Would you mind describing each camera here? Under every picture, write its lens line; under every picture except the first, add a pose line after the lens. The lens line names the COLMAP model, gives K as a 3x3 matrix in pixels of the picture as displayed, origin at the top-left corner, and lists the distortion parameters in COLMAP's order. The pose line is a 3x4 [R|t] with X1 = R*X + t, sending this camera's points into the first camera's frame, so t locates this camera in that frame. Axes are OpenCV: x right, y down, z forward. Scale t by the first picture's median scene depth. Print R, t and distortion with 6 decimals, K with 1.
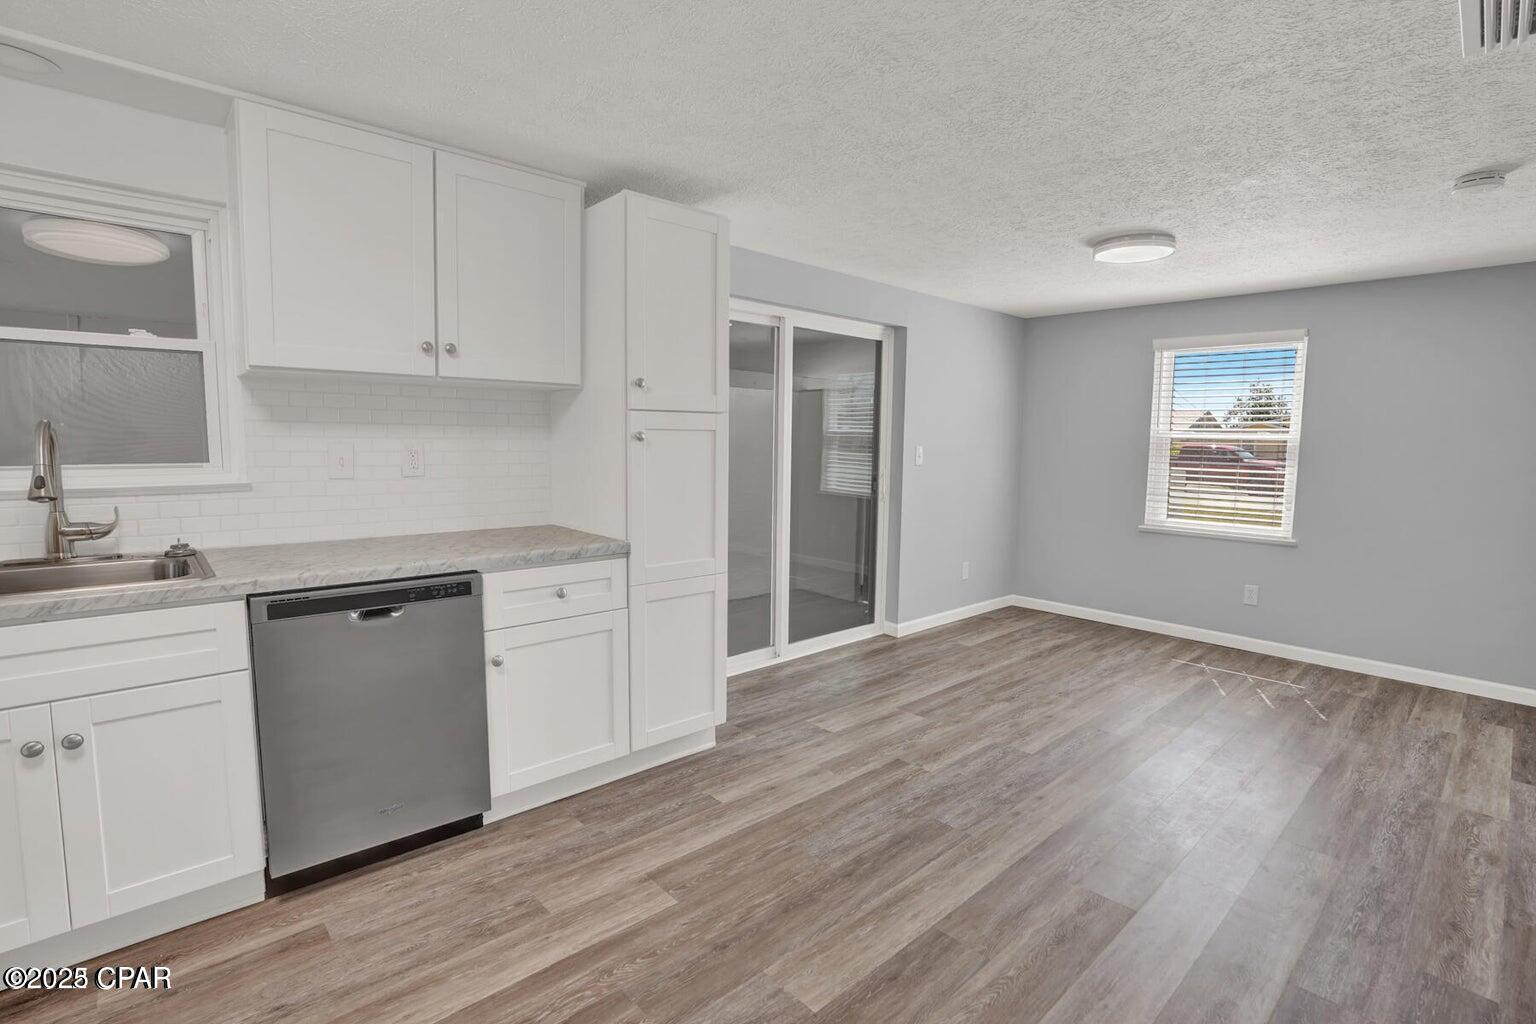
lens RADIAL K [[726.3, 0, 774.3], [0, 726.3, 510.6], [0, 0, 1]] dist [-0.064972, 0.027480]
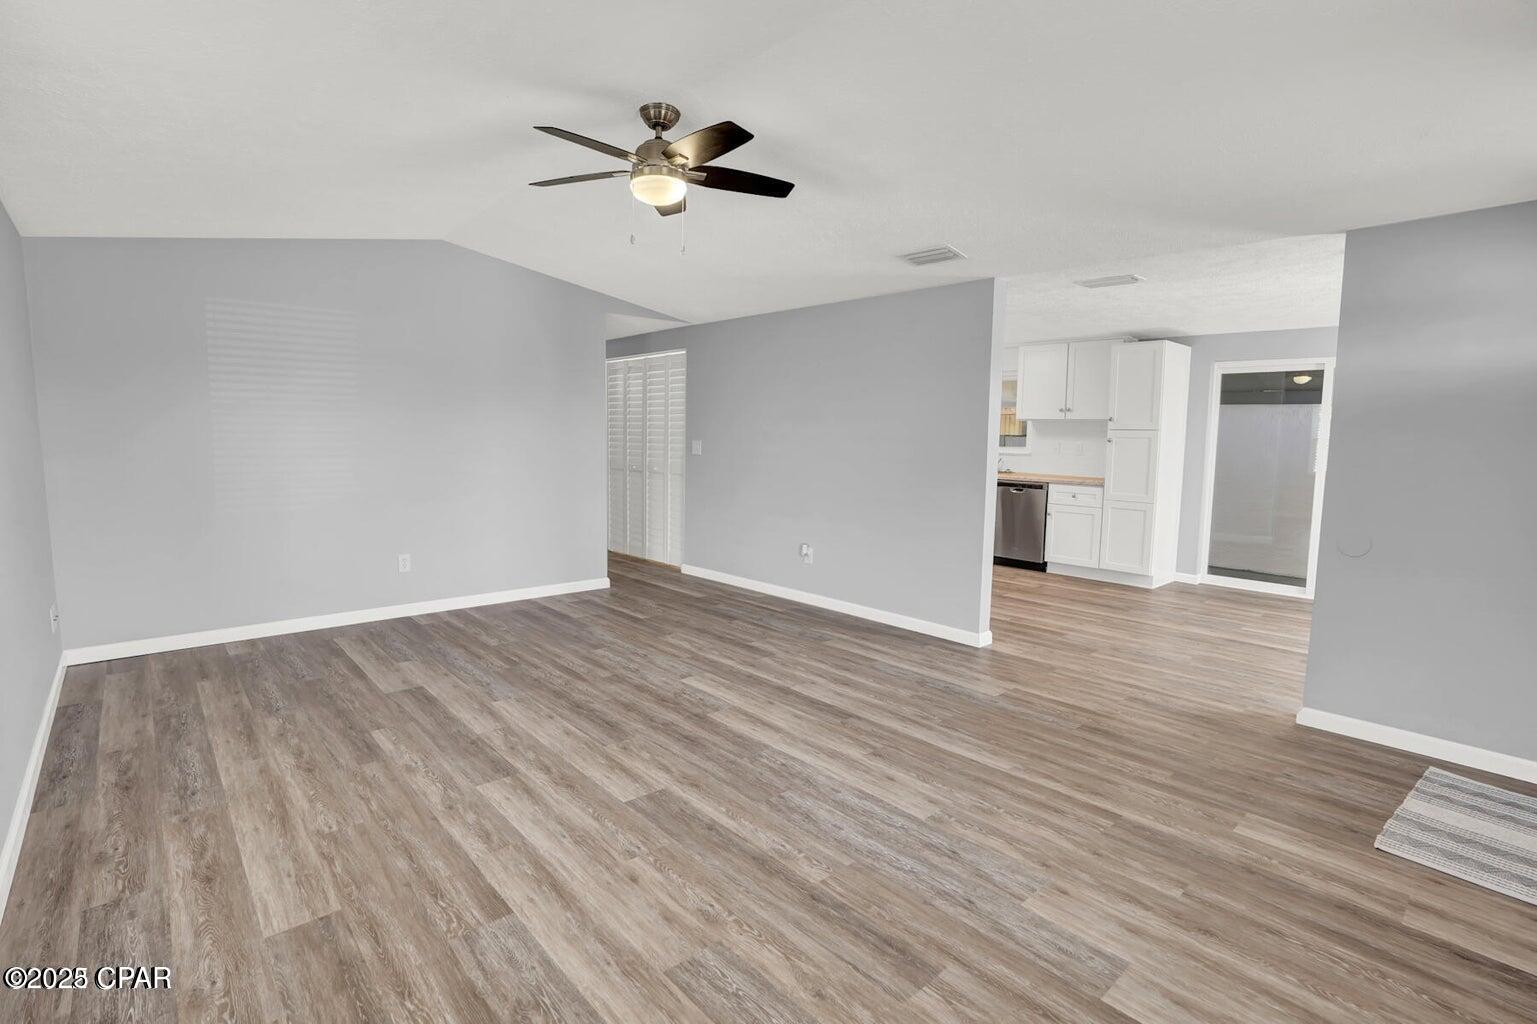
lens RADIAL K [[706.8, 0, 830.2], [0, 706.8, 487.9], [0, 0, 1]] dist [-0.002152, 0.000563]
pose [[0.031347, 0.067913, -0.997199, 2.431899], [-0.123280, 0.990334, 0.063570, 0.027418], [0.991877, 0.120942, 0.039416, -0.043779]]
